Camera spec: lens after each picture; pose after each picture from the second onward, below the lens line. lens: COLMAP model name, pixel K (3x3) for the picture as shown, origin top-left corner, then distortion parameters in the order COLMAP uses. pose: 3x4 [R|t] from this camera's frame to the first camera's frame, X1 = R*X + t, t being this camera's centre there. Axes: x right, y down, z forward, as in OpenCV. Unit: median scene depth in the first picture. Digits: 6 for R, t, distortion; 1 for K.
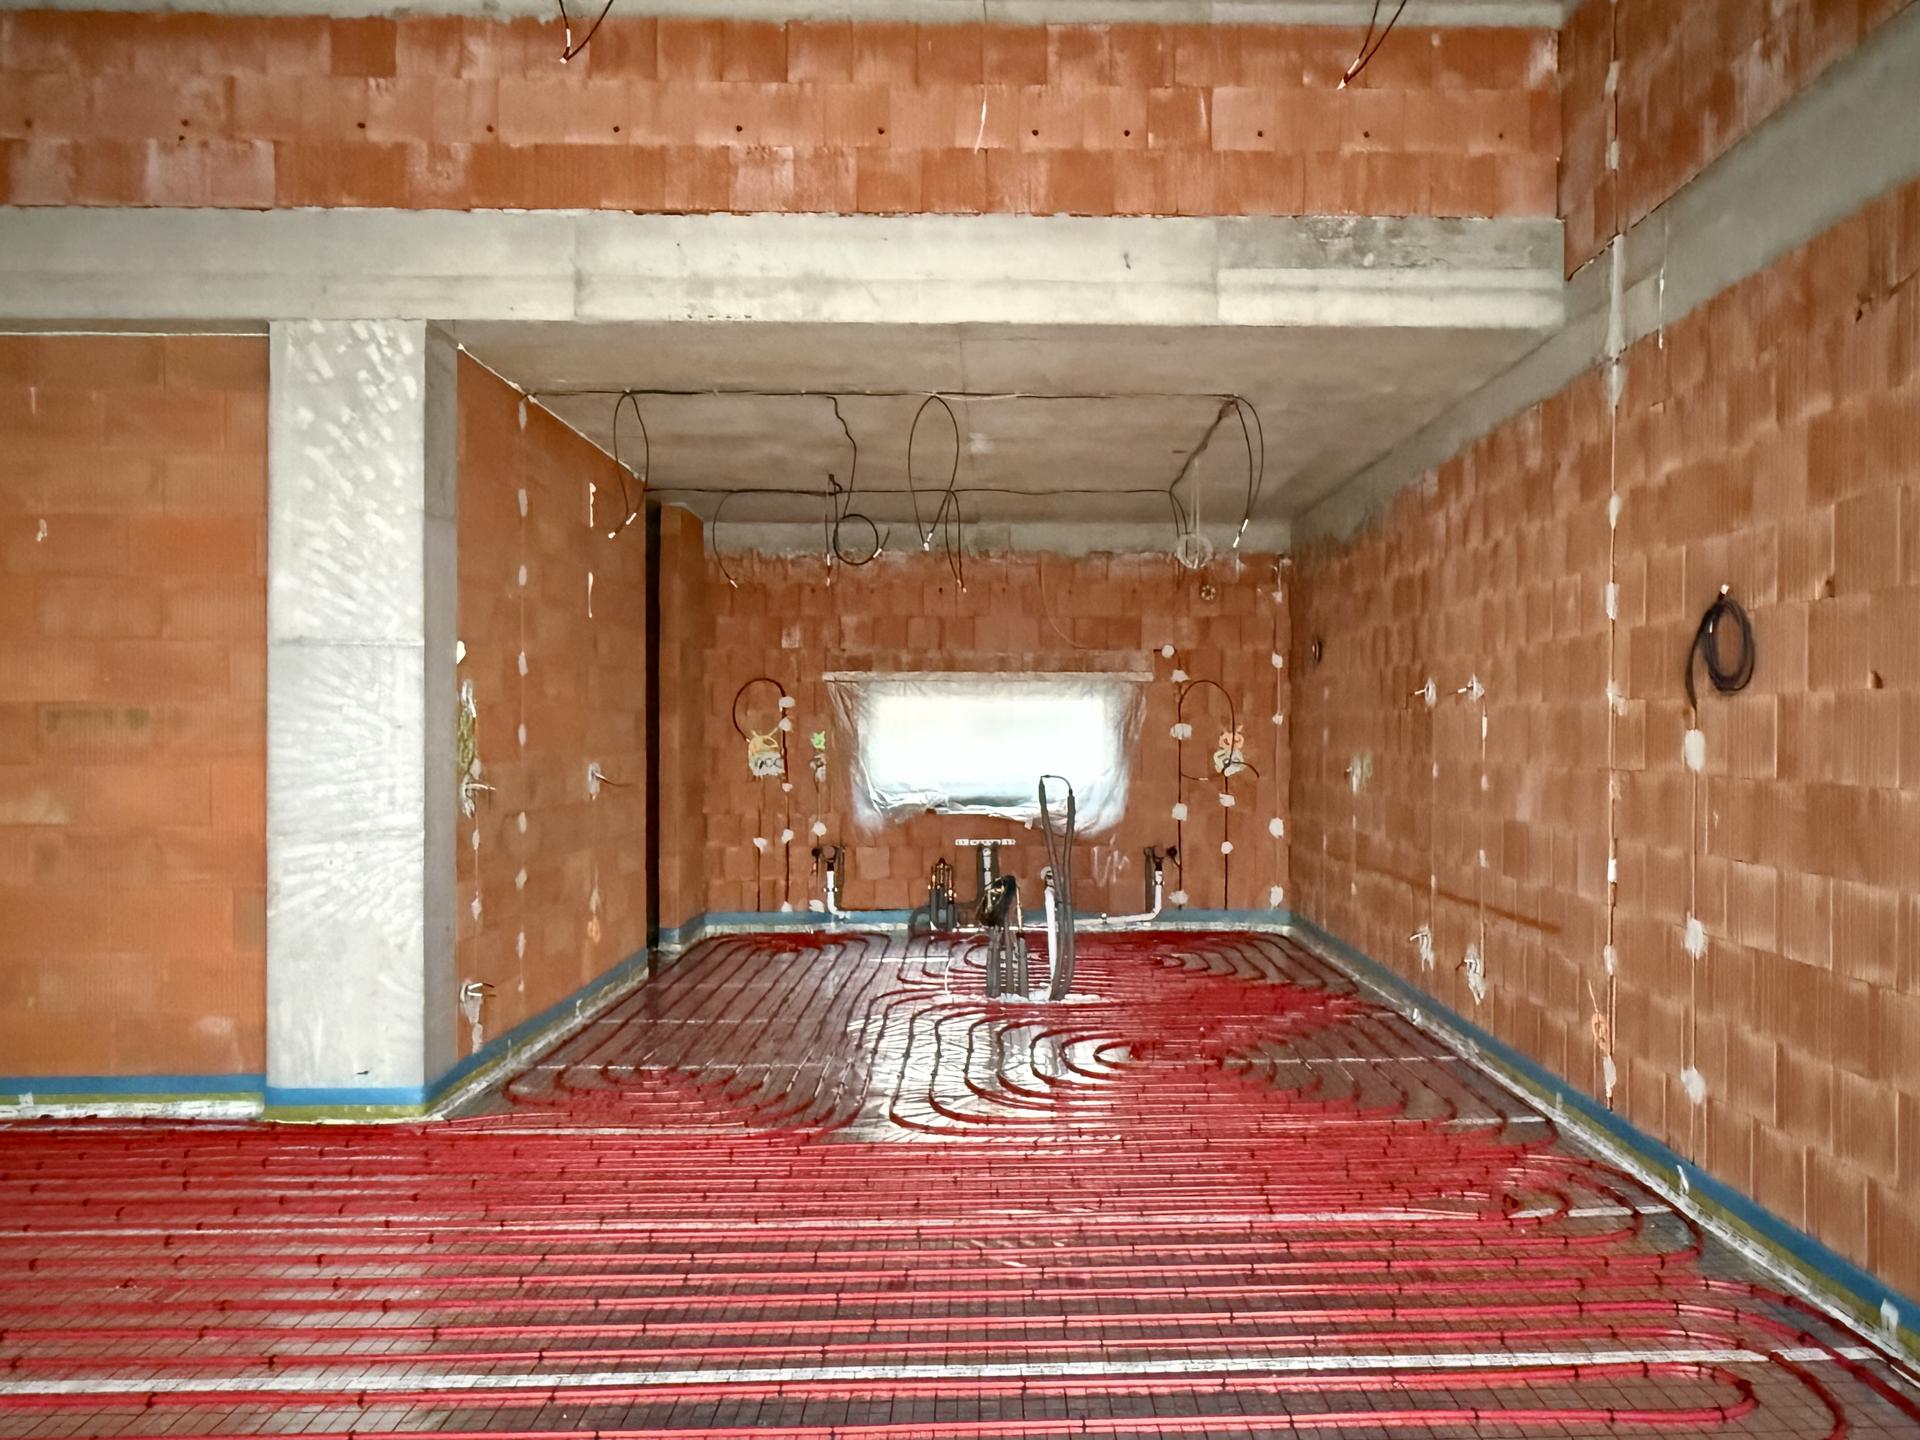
lens RADIAL K [[1241.4, 0, 959.9], [0, 1241.4, 723.3], [0, 0, 1]] dist [0.002755, -0.001370]
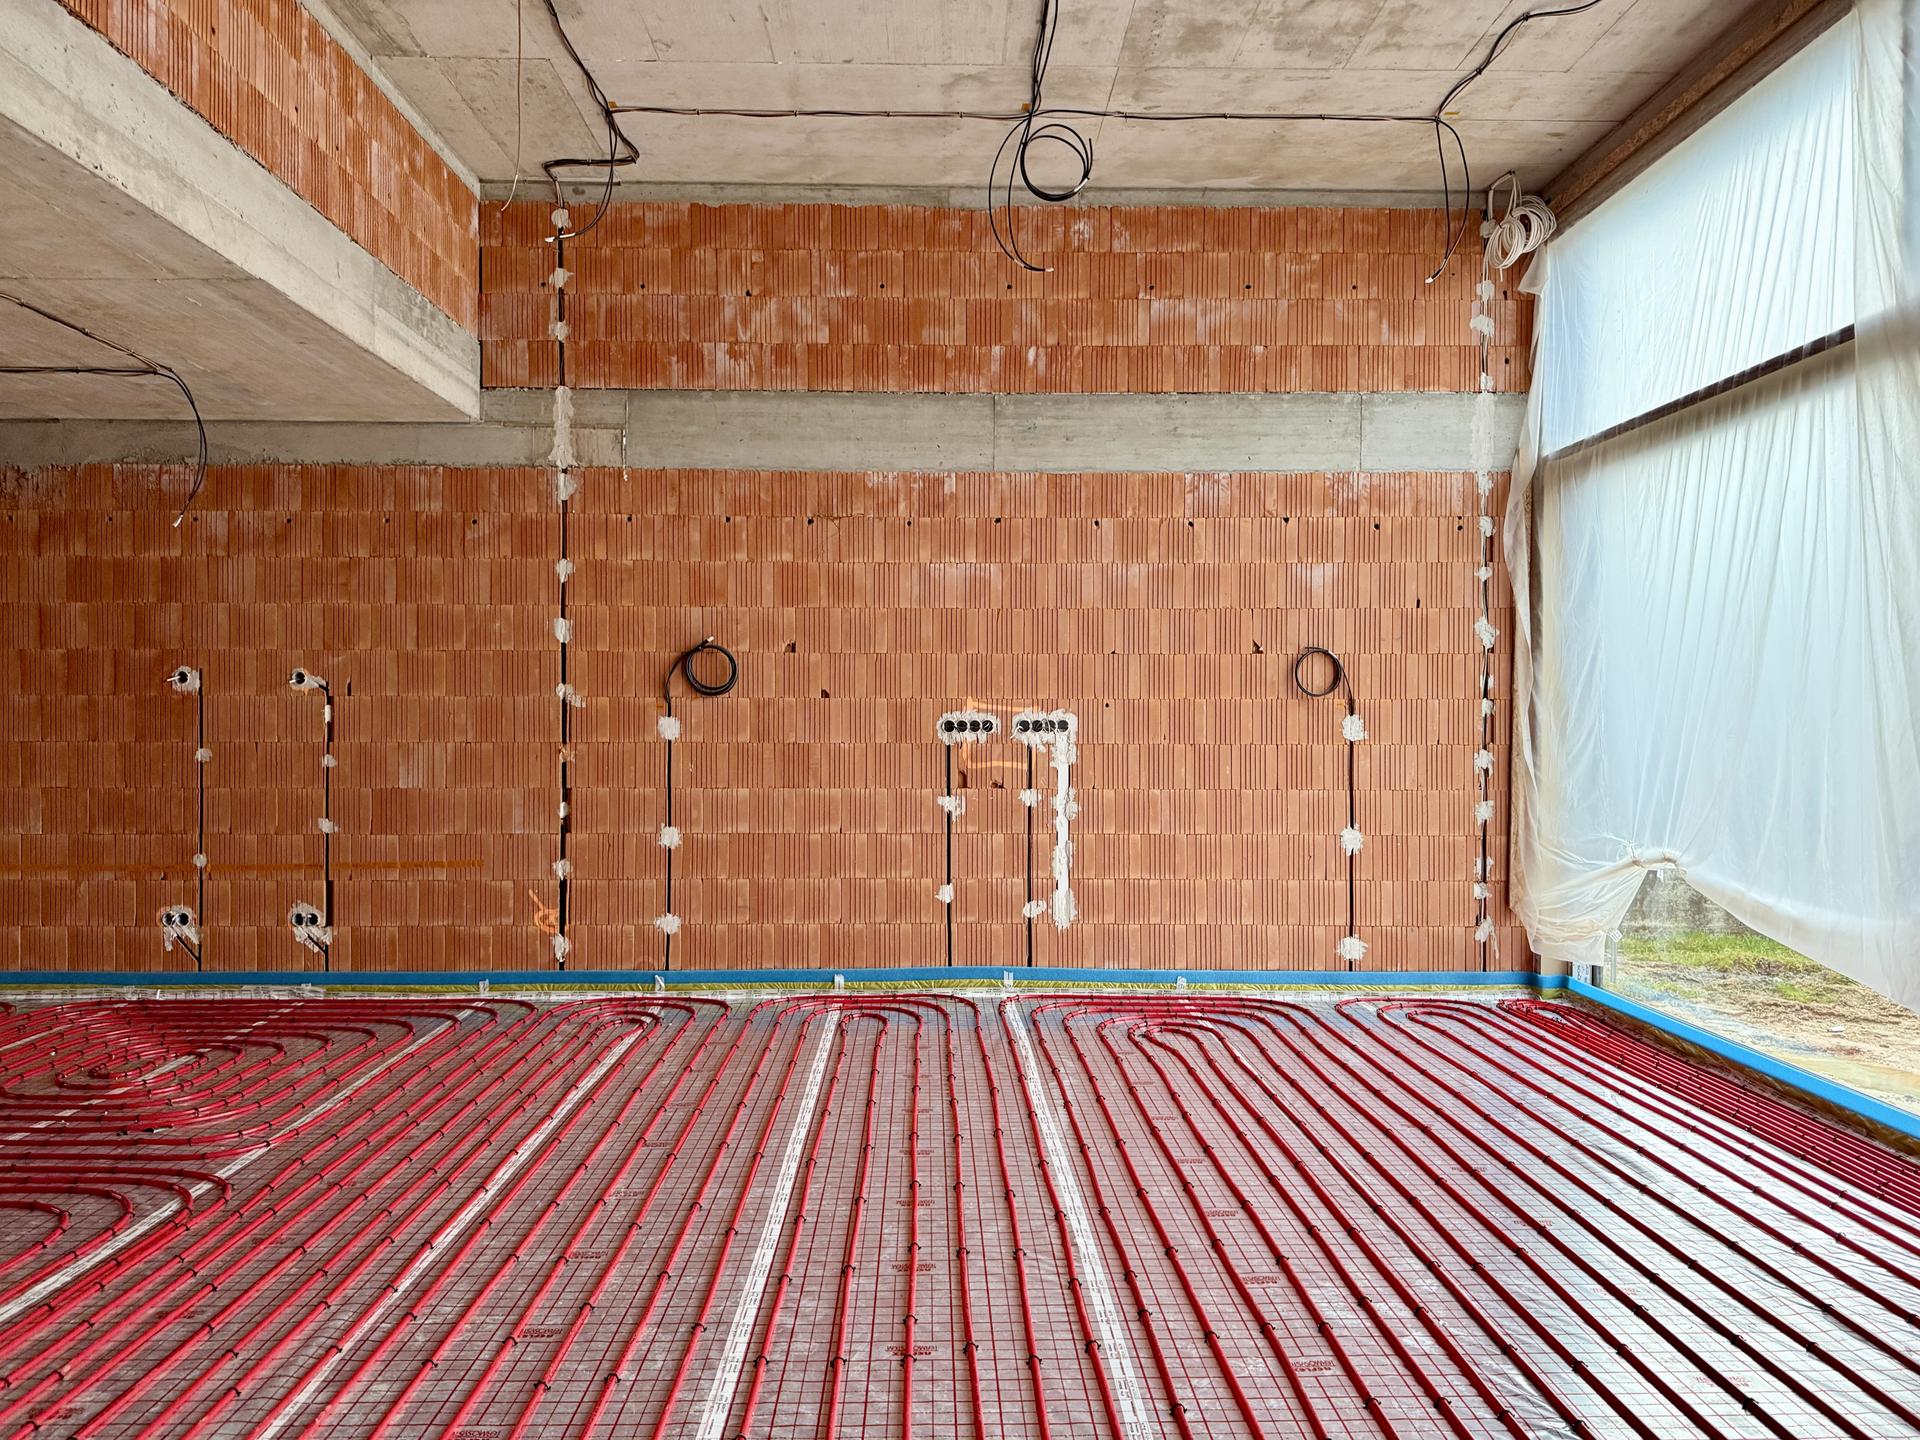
lens RADIAL K [[1344.1, 0, 958.2], [0, 1344.1, 720.9], [0, 0, 1]] dist [0.000684, 0.000014]
pose [[0.008135, -0.004216, 0.999958, -1.307165], [-0.005649, 0.999975, 0.004262, 0.000881], [-0.999951, -0.005684, 0.008111, 0.610805]]
